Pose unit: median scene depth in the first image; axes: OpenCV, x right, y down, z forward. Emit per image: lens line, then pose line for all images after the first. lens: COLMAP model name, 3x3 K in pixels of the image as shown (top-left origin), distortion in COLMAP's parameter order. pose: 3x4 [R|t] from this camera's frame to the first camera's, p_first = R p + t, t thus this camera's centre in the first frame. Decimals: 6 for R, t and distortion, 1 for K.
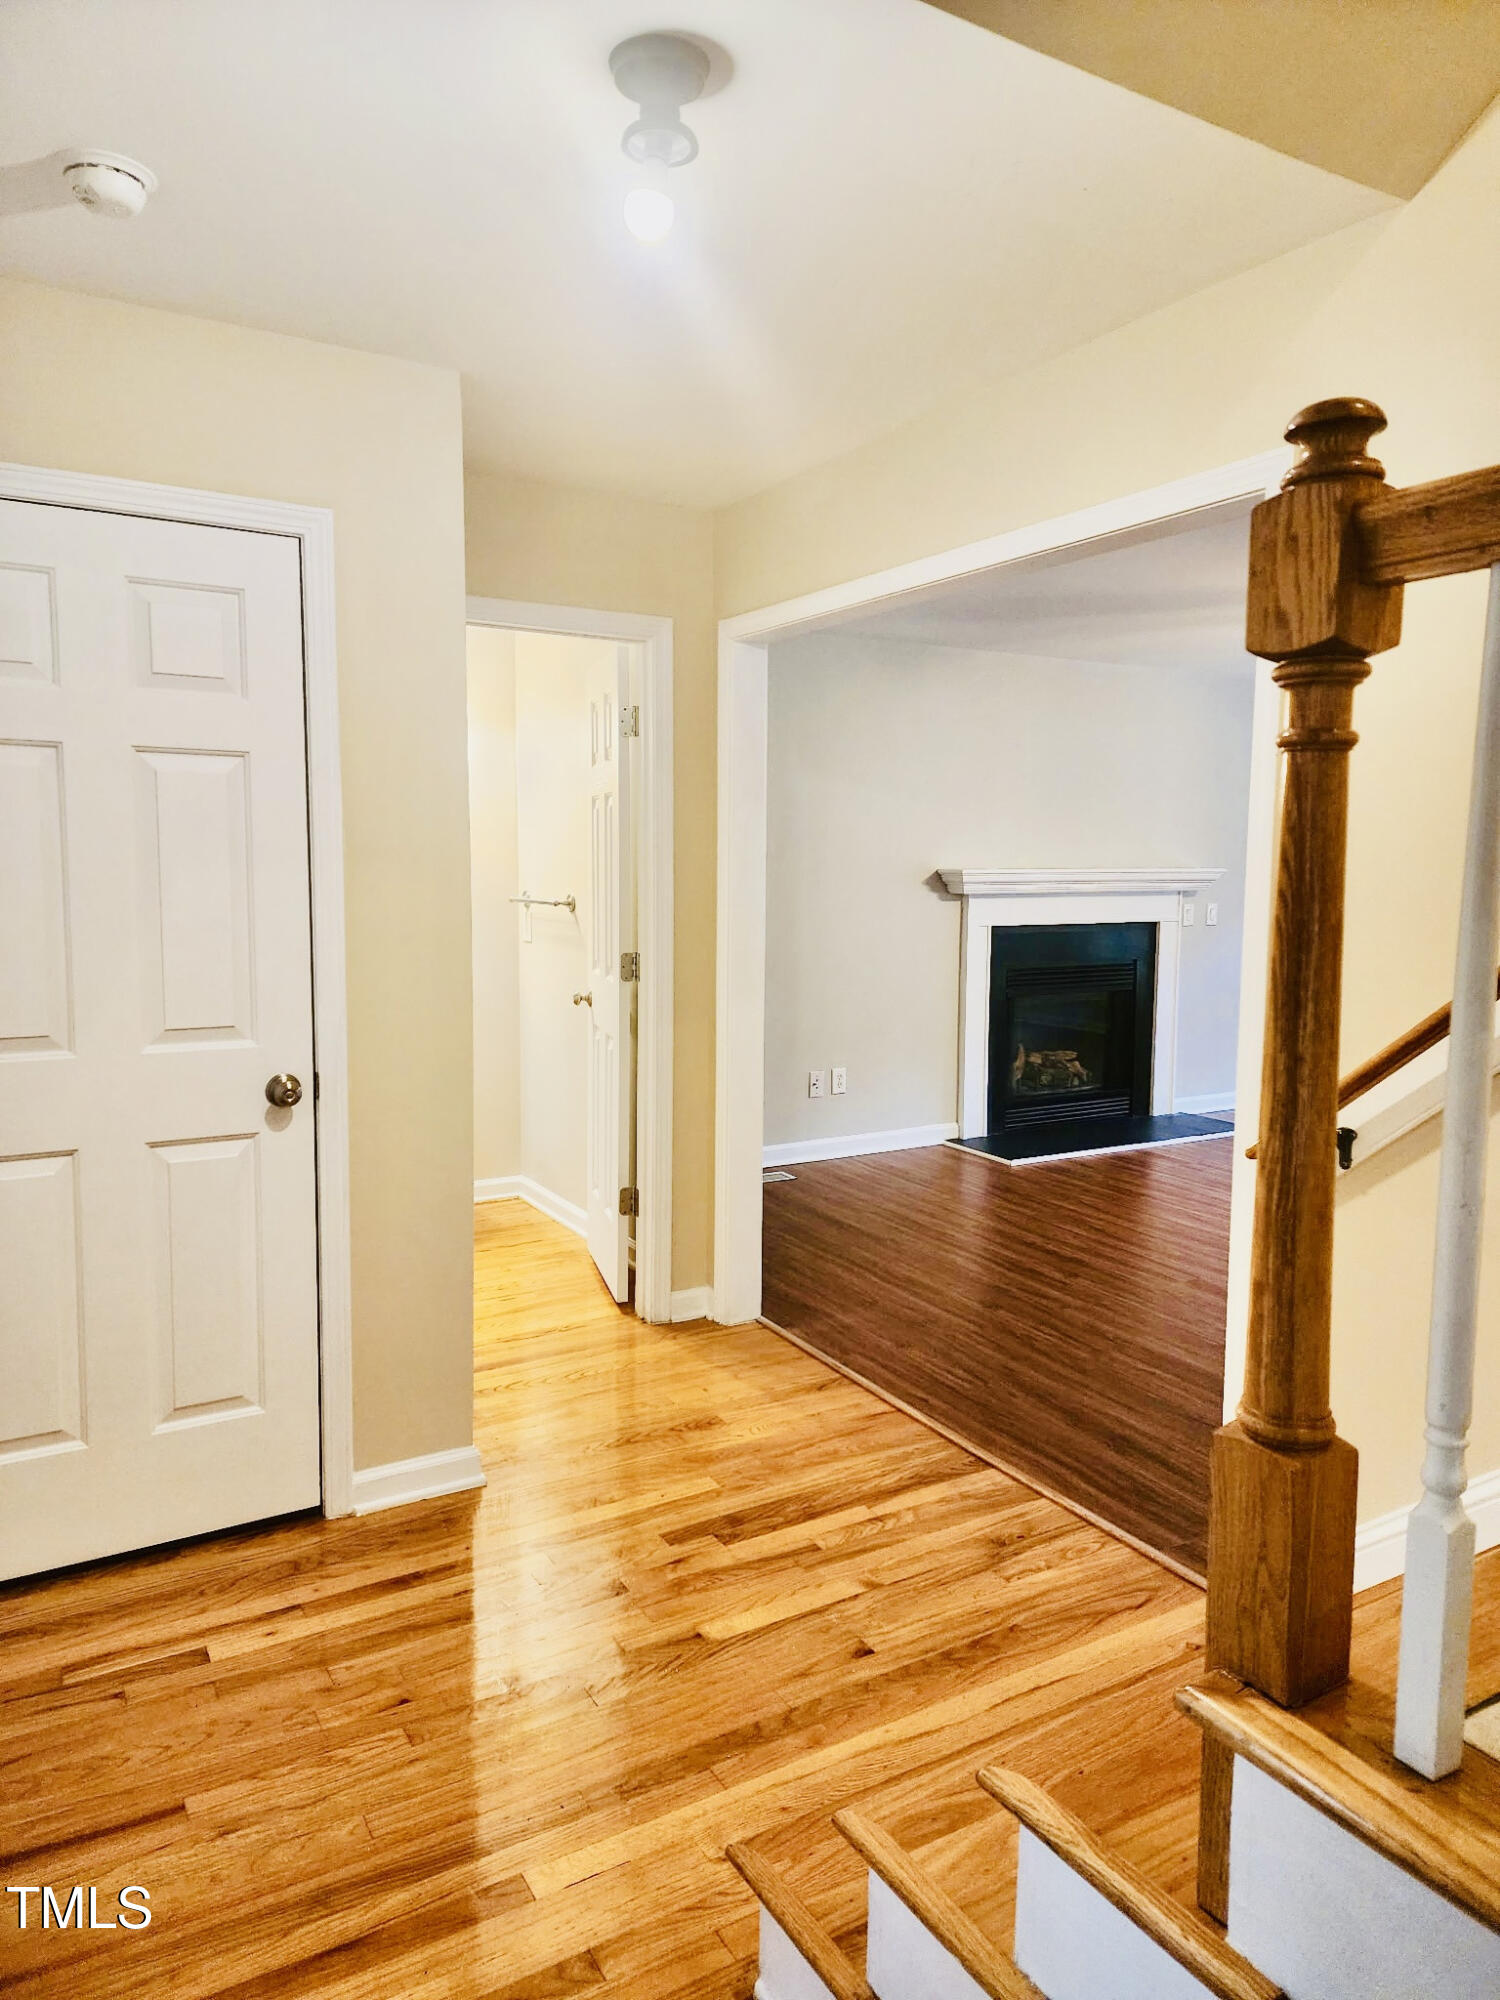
lens RADIAL K [[1320.9, 0, 750.0], [0, 1320.9, 1000.0], [0, 0, 1]] dist [0.060907, -0.066541]
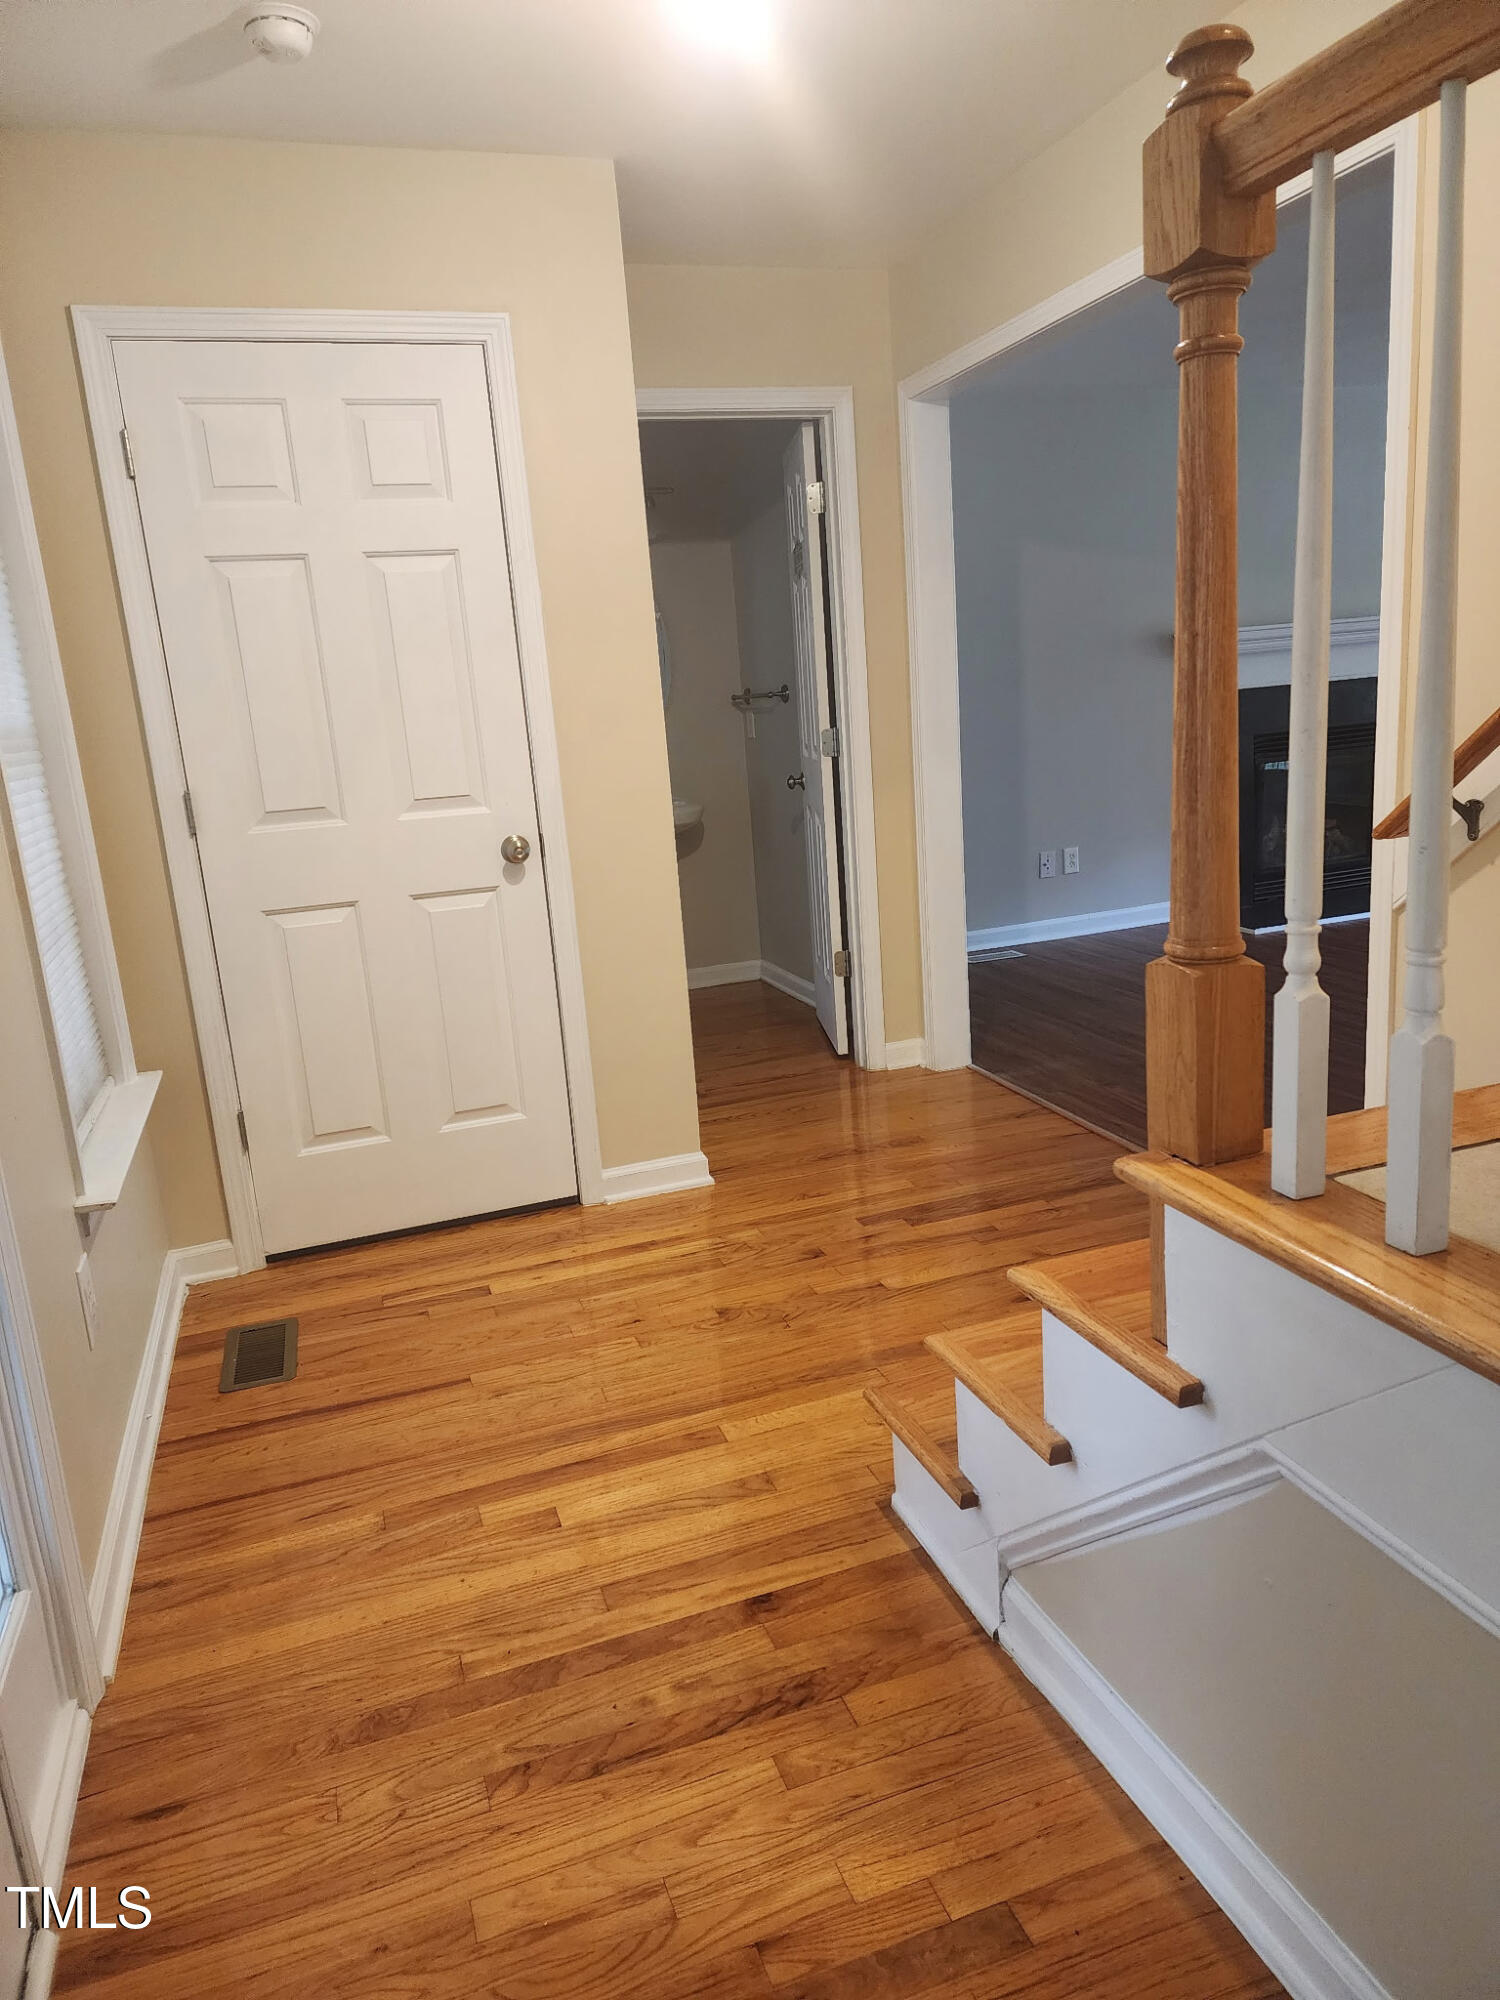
lens RADIAL K [[1304.8, 0, 750.0], [0, 1304.8, 1000.0], [0, 0, 1]] dist [0.108617, -0.110035]
pose [[0.976397, -0.035179, -0.213099, 0.107162], [0.062353, 0.990548, 0.122171, 0.080349], [0.206787, -0.132575, 0.969362, -0.114474]]
